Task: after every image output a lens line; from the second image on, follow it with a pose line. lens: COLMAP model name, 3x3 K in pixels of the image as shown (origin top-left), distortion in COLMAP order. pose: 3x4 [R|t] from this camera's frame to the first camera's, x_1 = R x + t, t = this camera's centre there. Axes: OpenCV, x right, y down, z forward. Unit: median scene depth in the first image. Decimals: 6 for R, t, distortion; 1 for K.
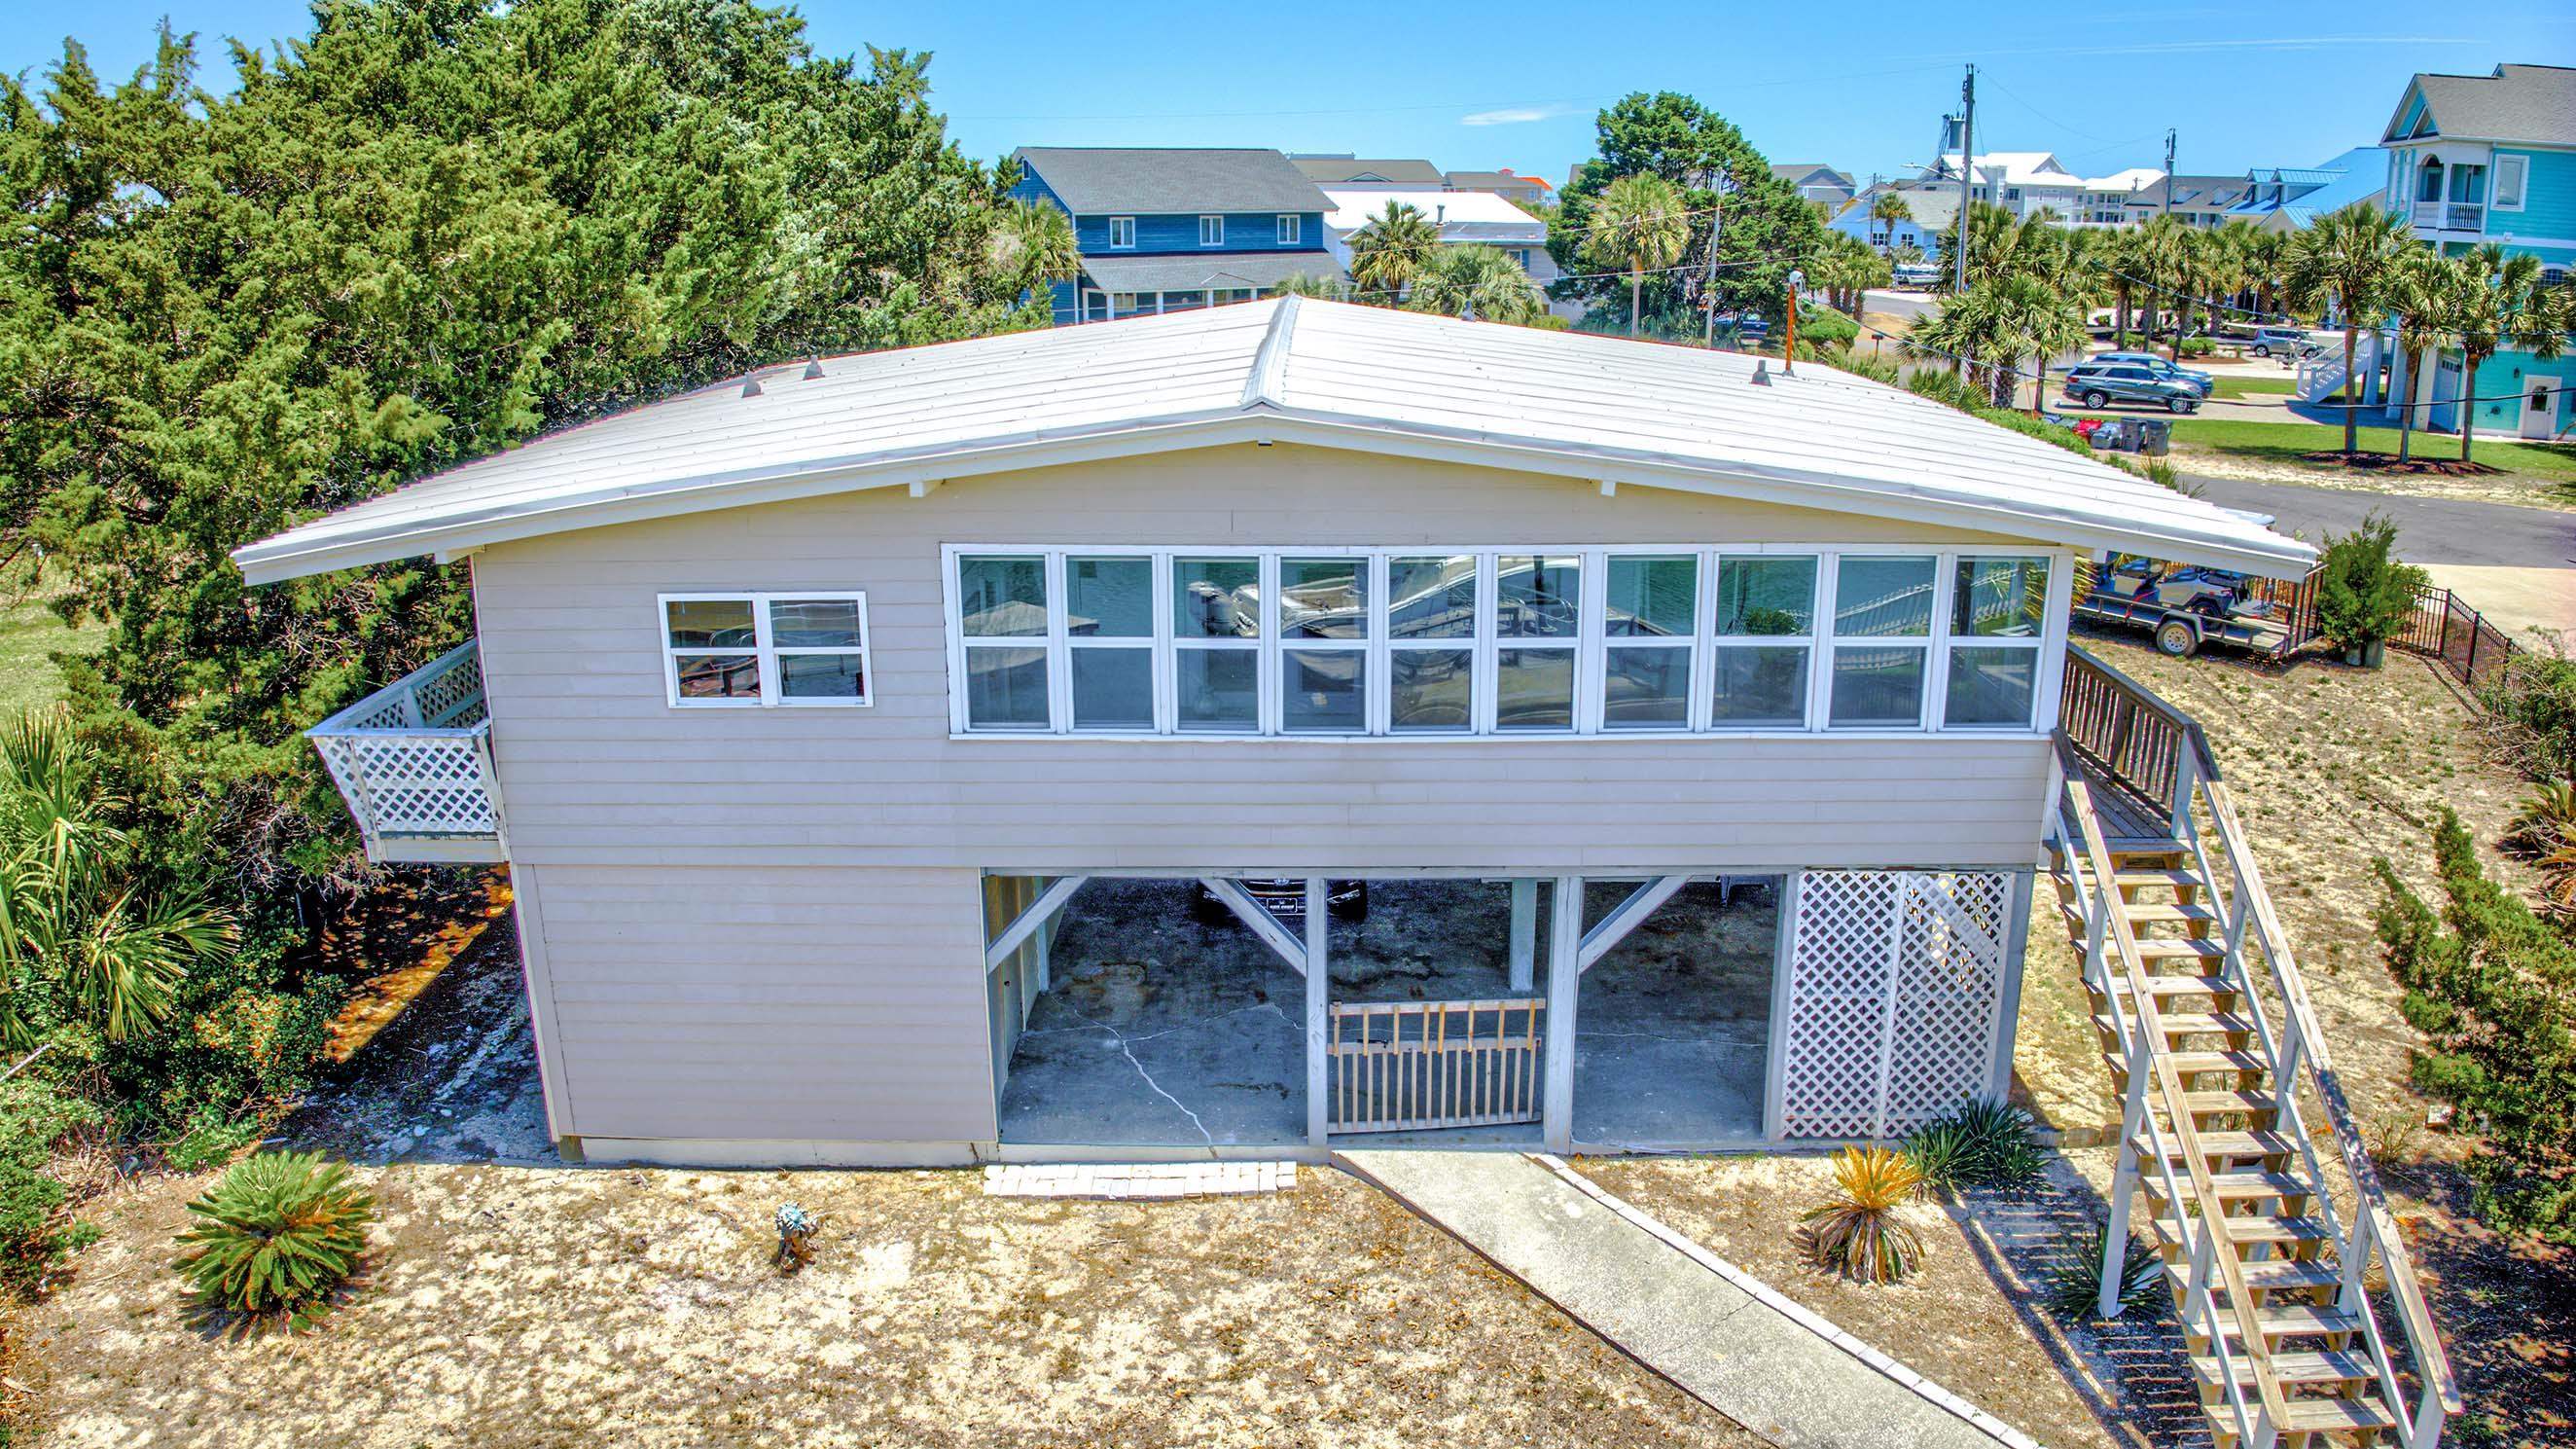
lens RADIAL K [[1818.9, 0, 1294.8], [0, 1818.9, 720.3], [0, 0, 1]] dist [-0.107115, -0.011774]
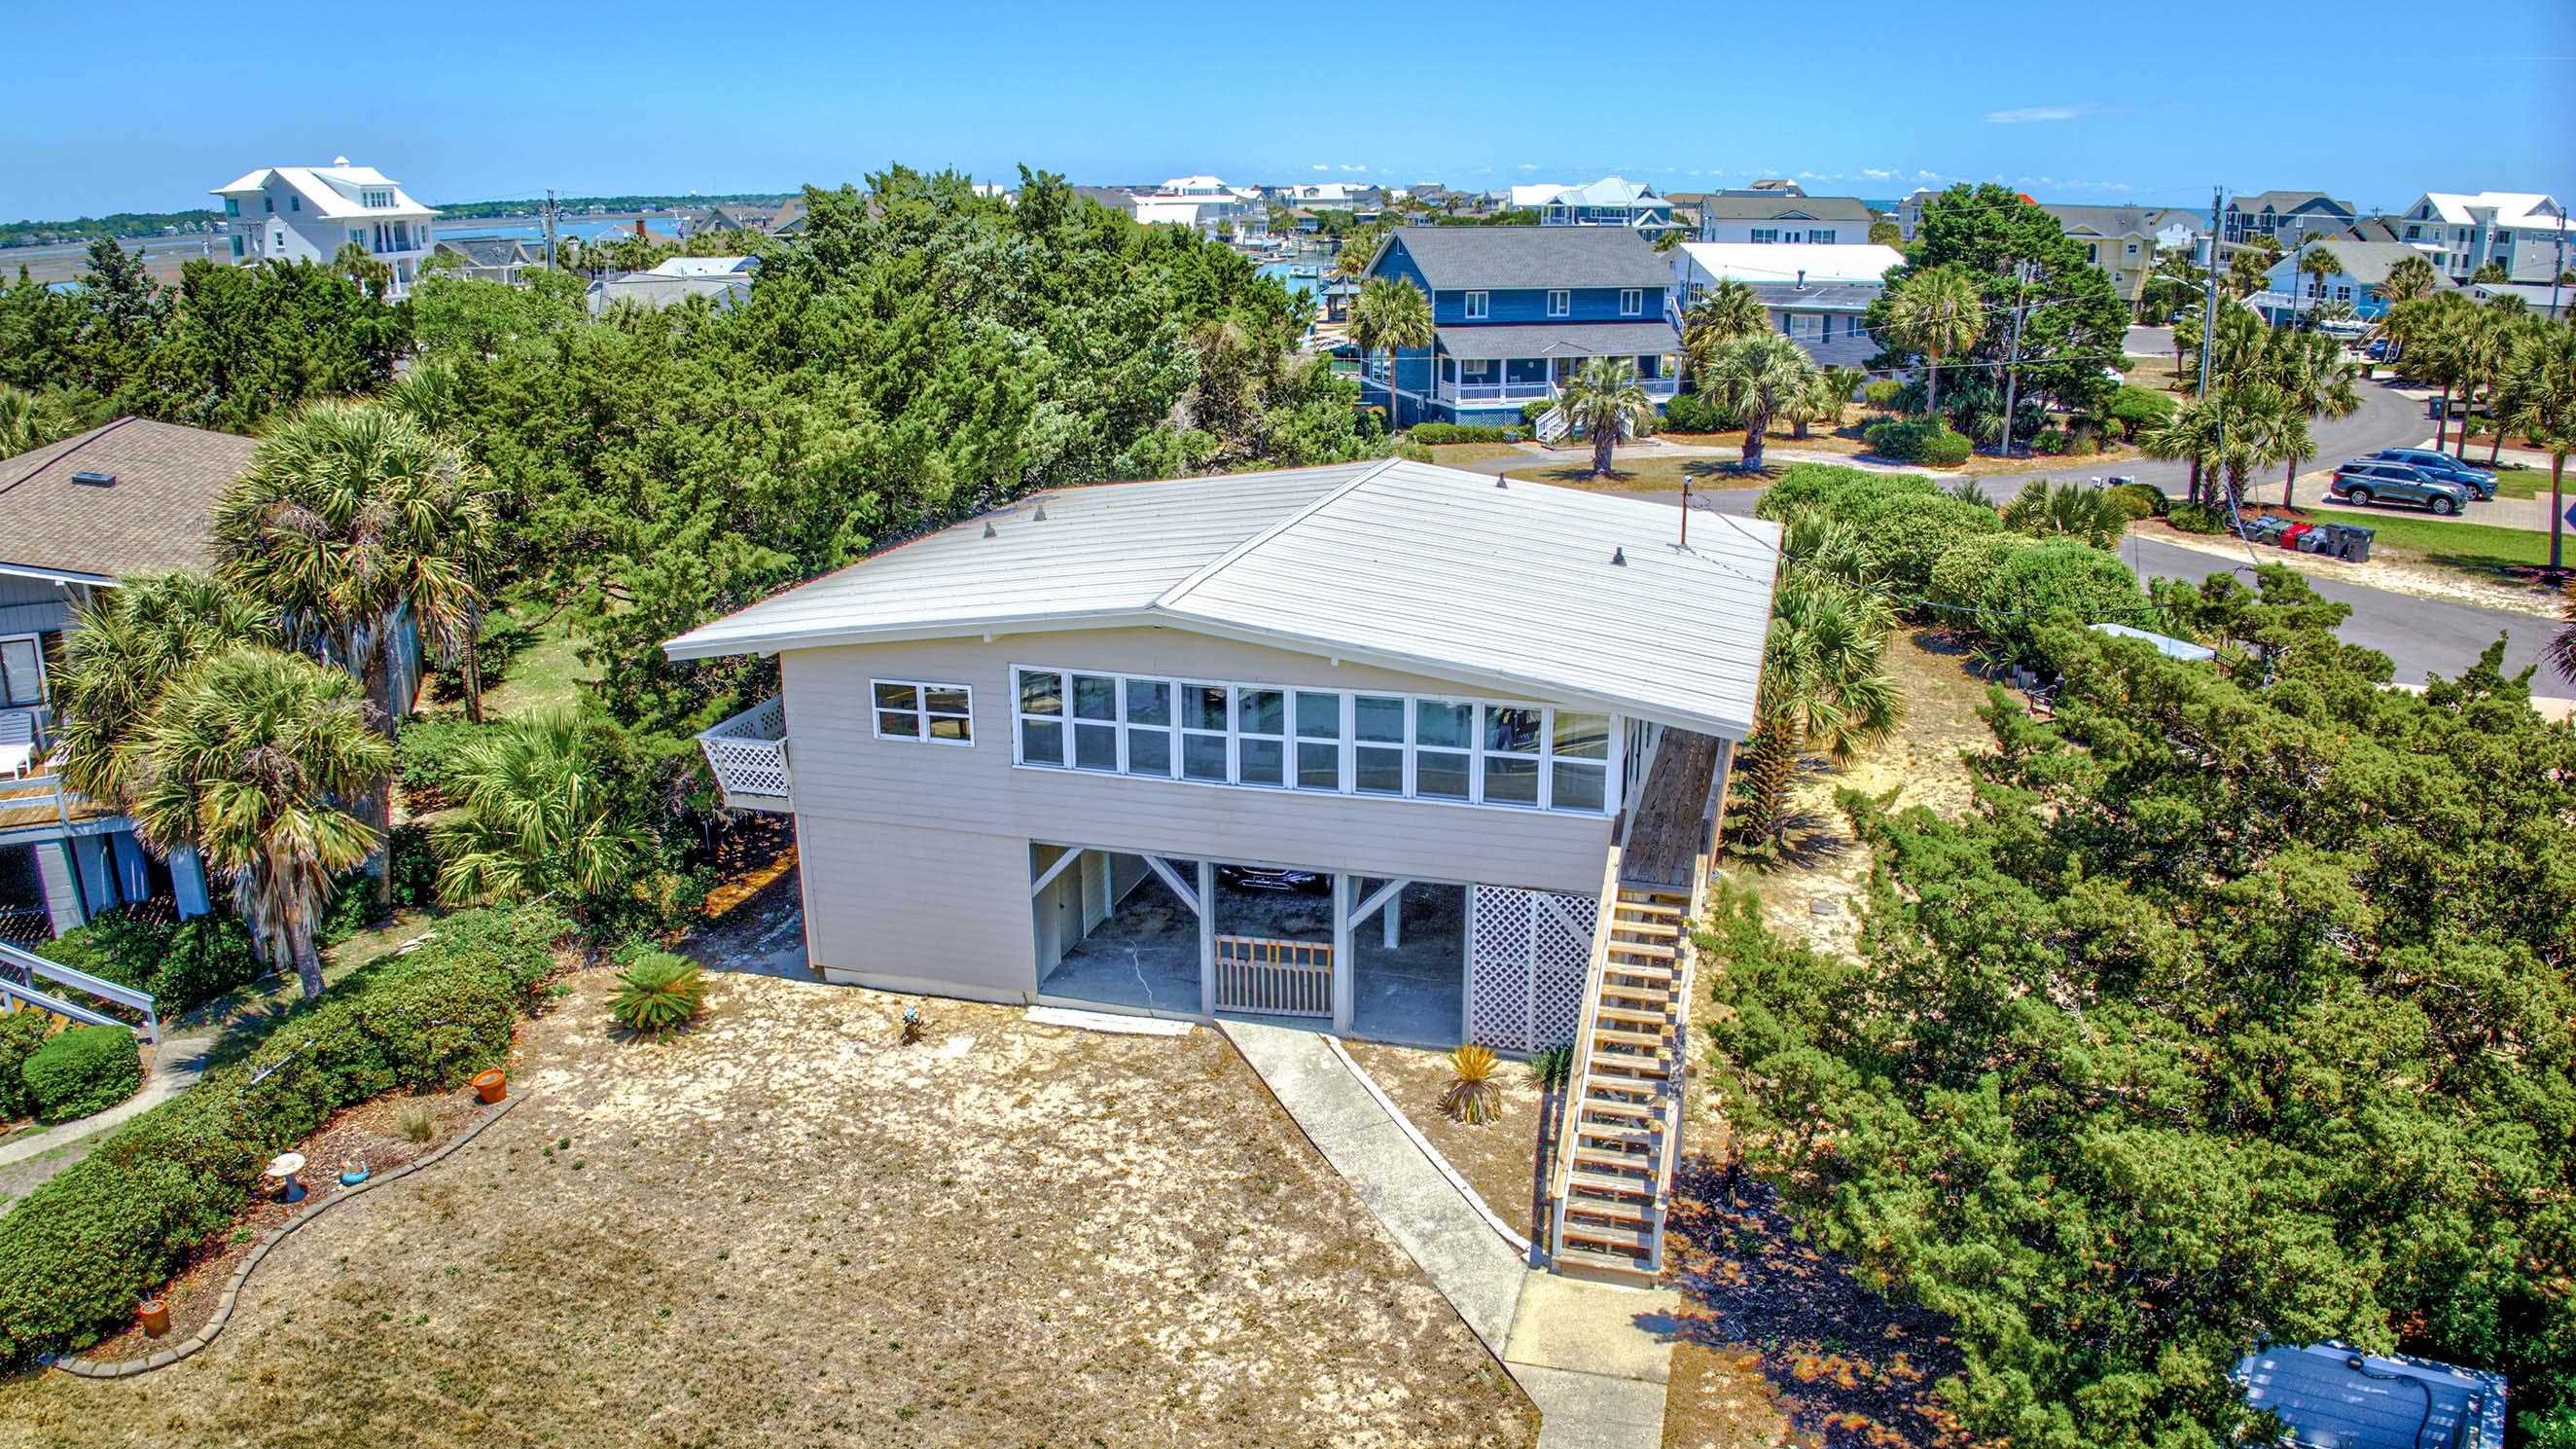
lens RADIAL K [[1818.9, 0, 1294.8], [0, 1818.9, 720.3], [0, 0, 1]] dist [-0.107115, -0.011774]
pose [[0.964375, 0.073967, -0.253987, 0.520959], [-0.072912, 0.997246, 0.013581, -0.078453], [0.254292, 0.005422, 0.967112, -0.673647]]
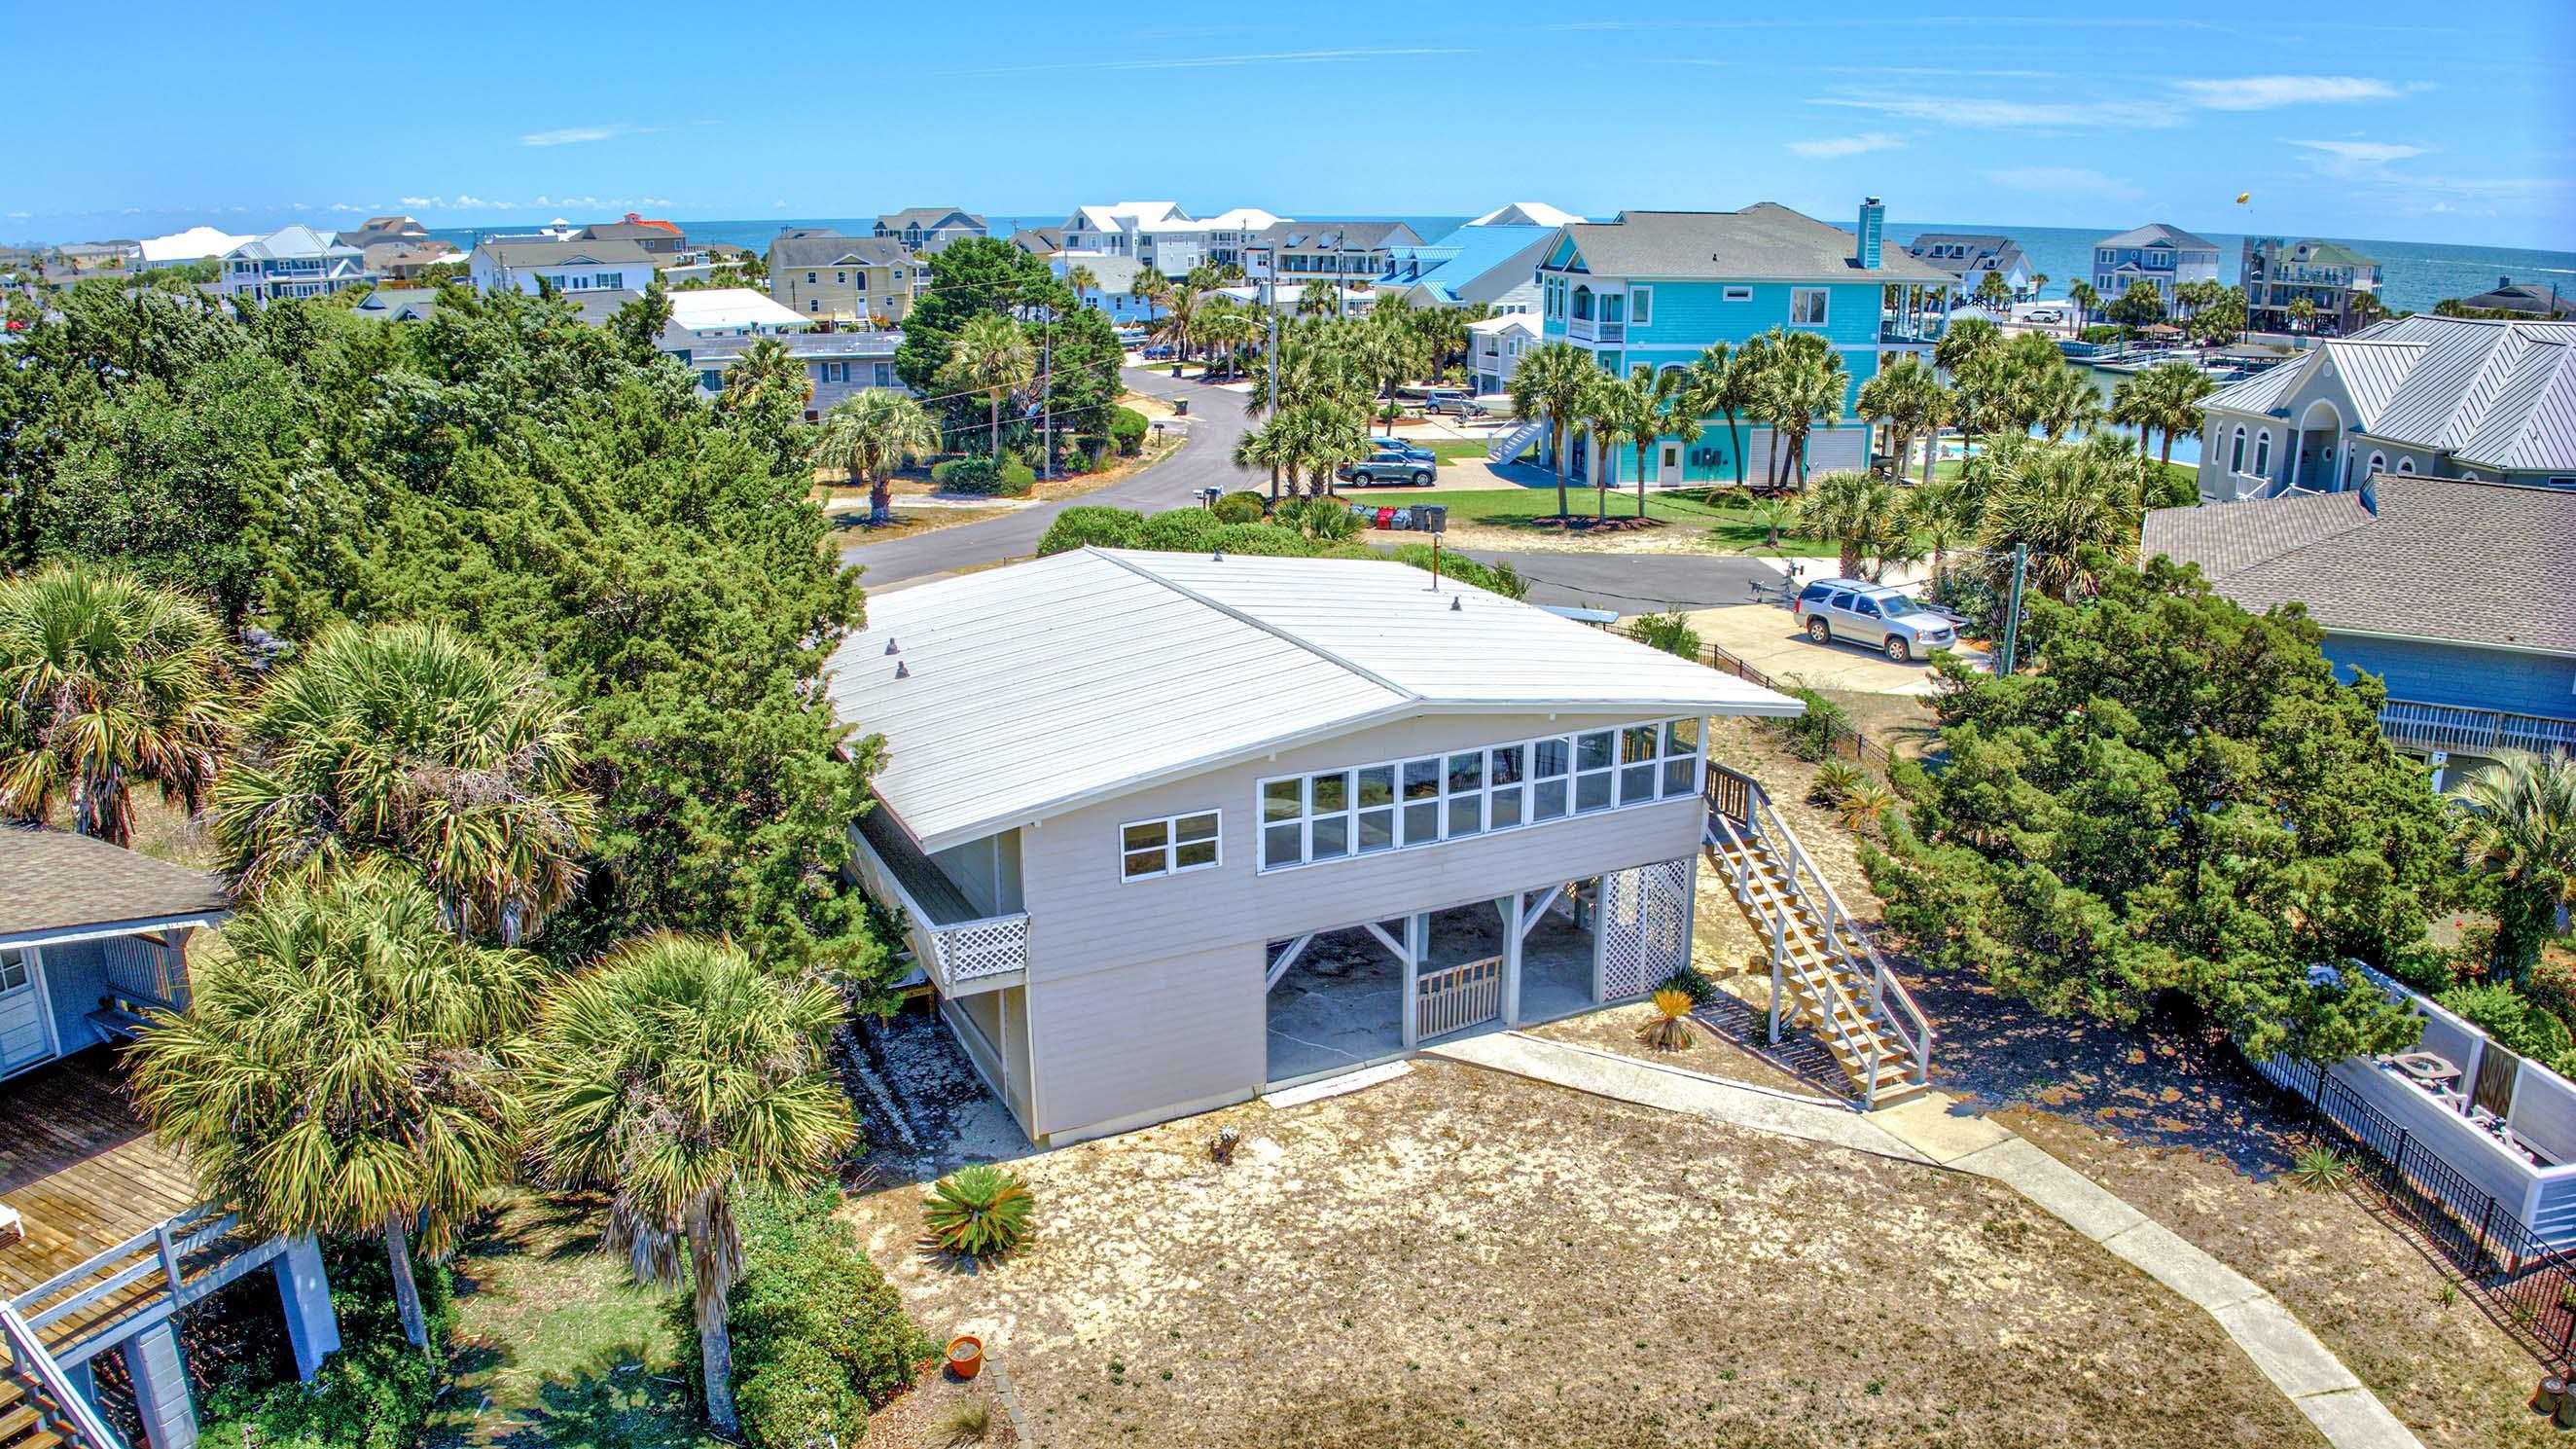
lens RADIAL K [[1818.9, 0, 1294.8], [0, 1818.9, 720.3], [0, 0, 1]] dist [-0.107115, -0.011774]
pose [[0.884583, -0.120745, 0.450481, -0.958302], [0.124253, 0.992009, 0.021904, -0.182786], [-0.449525, 0.036598, 0.892517, -0.729605]]
